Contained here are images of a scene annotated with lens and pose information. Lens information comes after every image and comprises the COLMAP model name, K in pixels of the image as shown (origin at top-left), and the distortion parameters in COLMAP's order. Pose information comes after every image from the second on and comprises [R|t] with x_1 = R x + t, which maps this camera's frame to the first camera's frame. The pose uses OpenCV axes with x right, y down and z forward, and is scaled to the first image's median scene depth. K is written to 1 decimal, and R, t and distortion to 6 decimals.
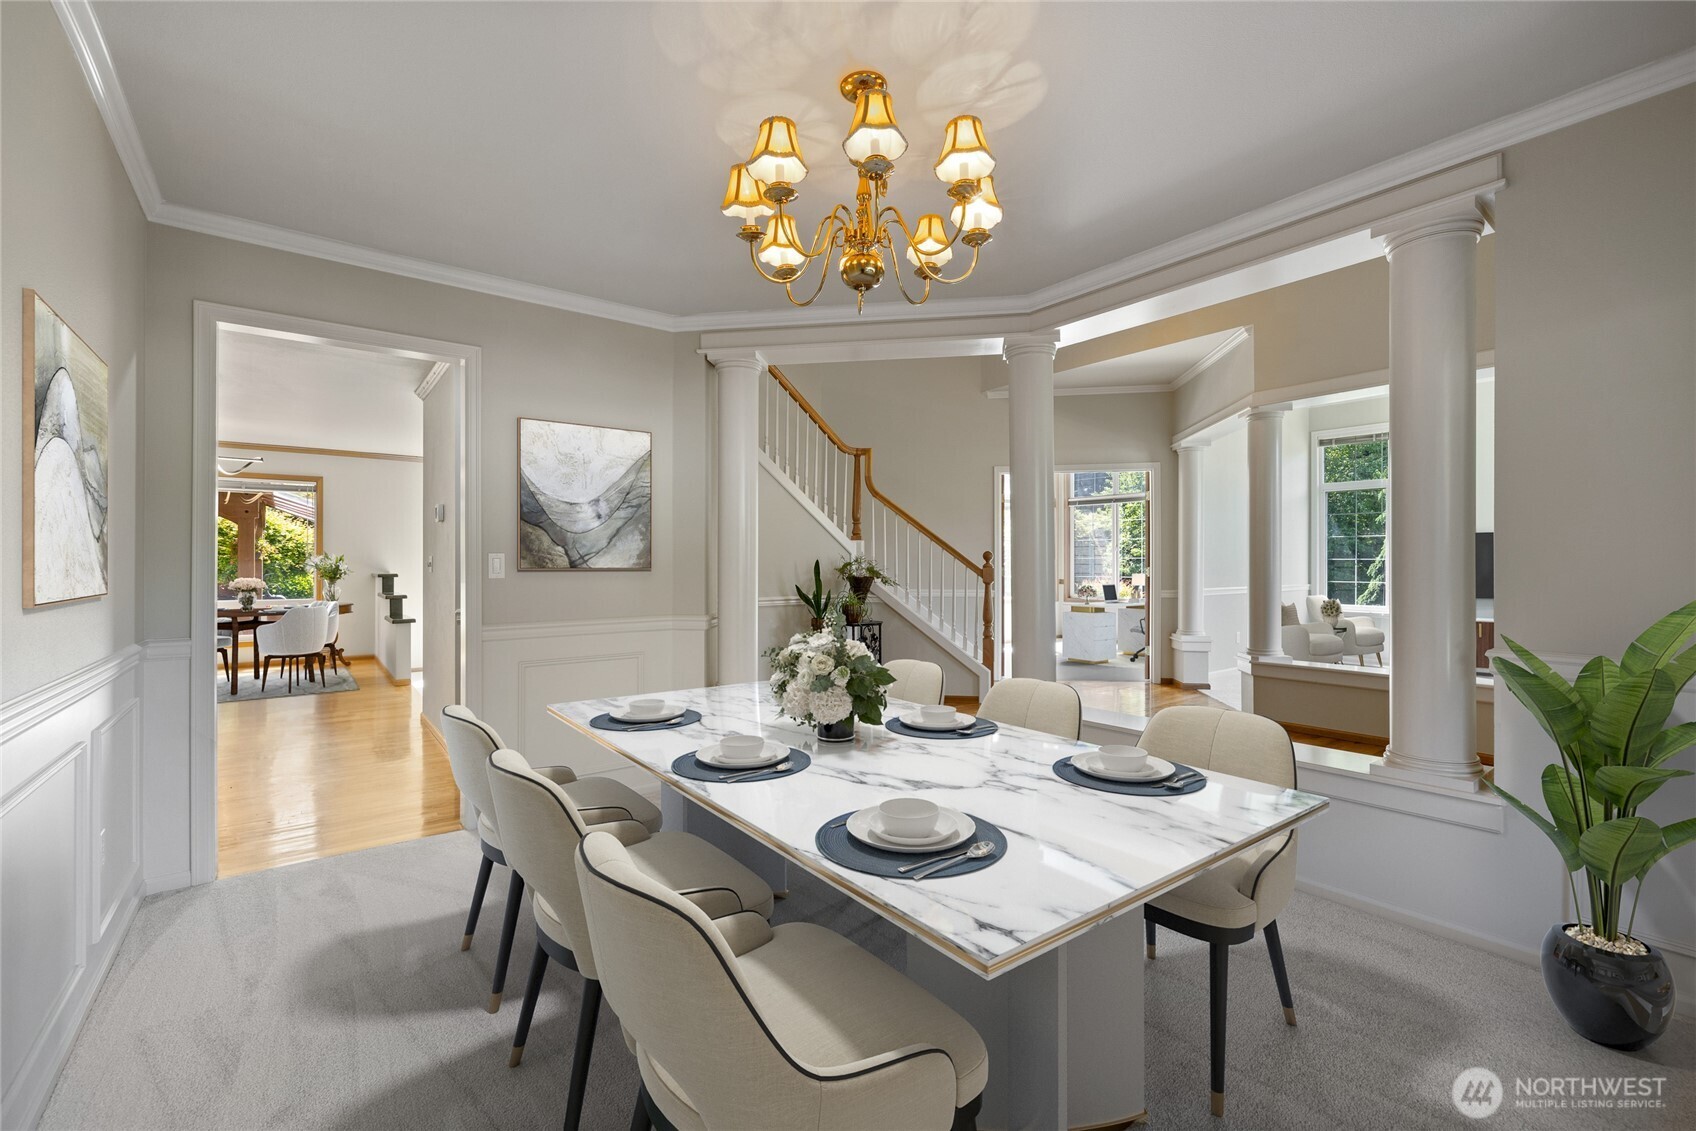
lens RADIAL K [[716.4, 0, 842.8], [0, 716.4, 566.3], [0, 0, 1]] dist [-0.001158, 0.000838]
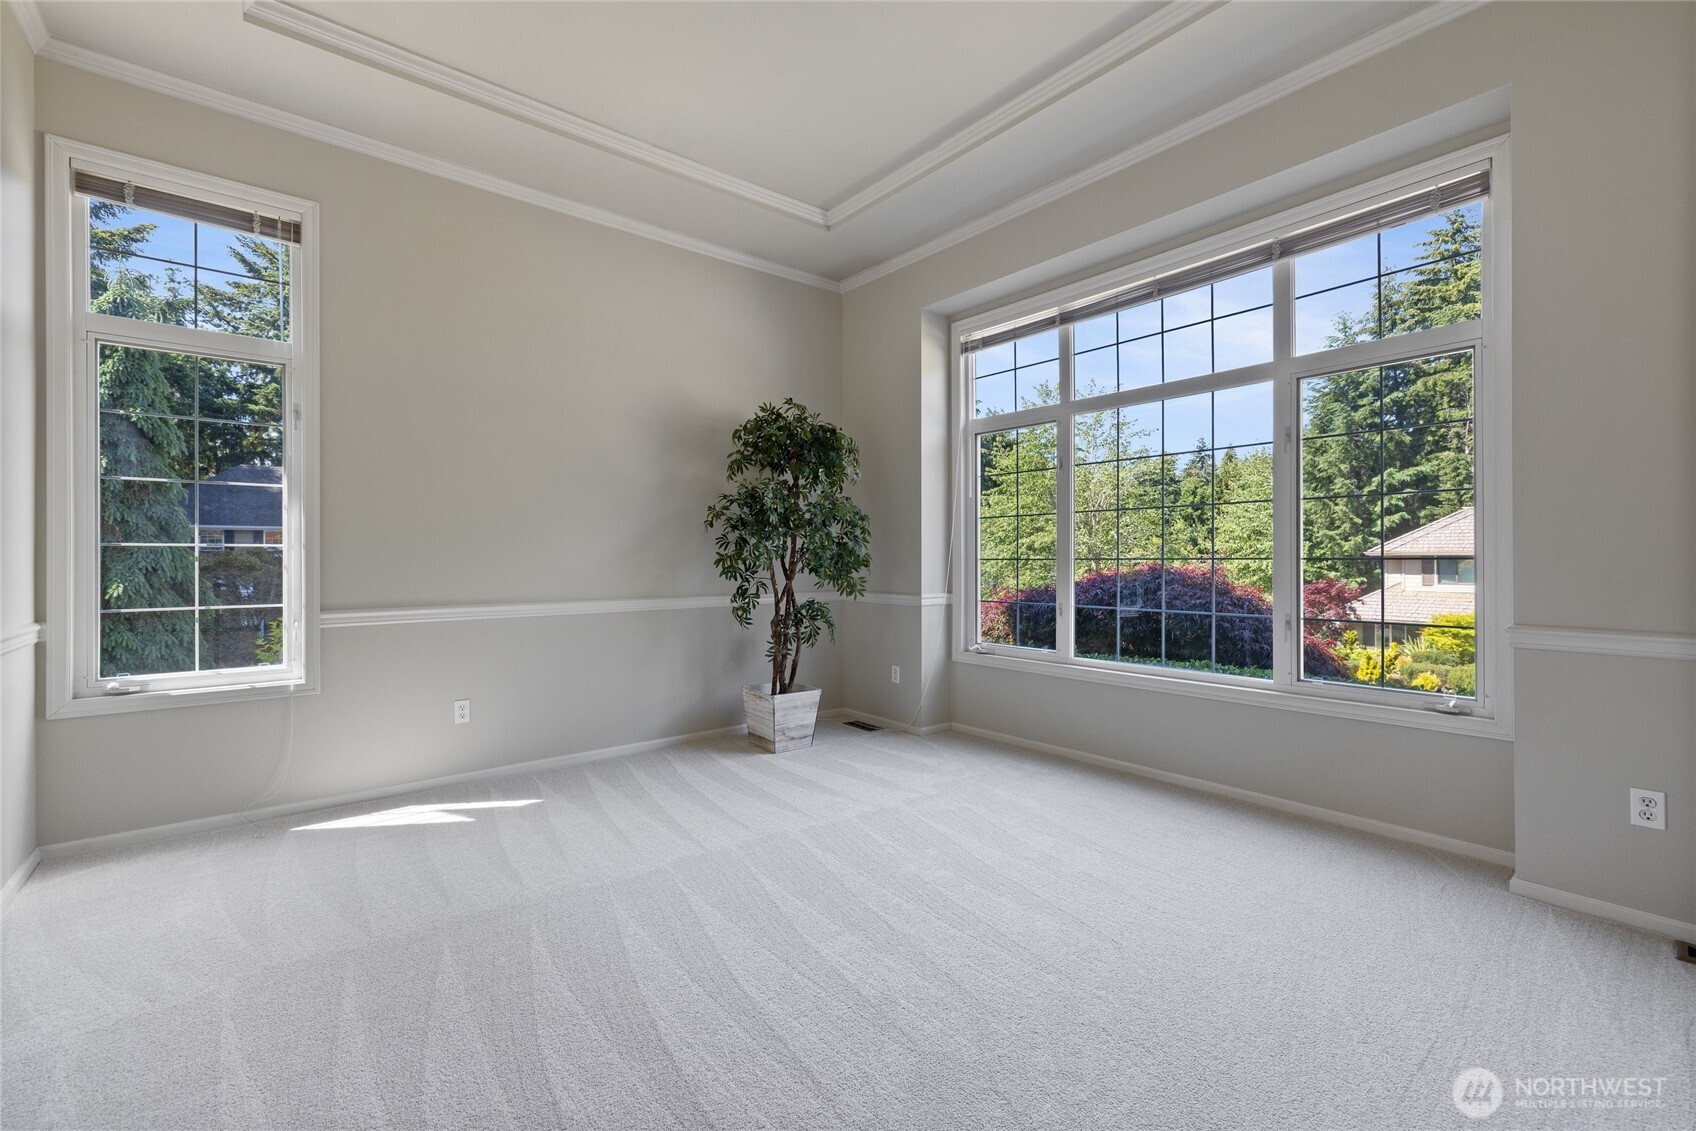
lens RADIAL K [[716.4, 0, 835.4], [0, 716.4, 573.0], [0, 0, 1]] dist [-0.001158, 0.000838]
pose [[-0.016500, 0.003658, 0.999857, 0.444032], [0.001932, 0.999992, -0.003627, 0.009047], [-0.999862, 0.001872, -0.016507, 0.872947]]
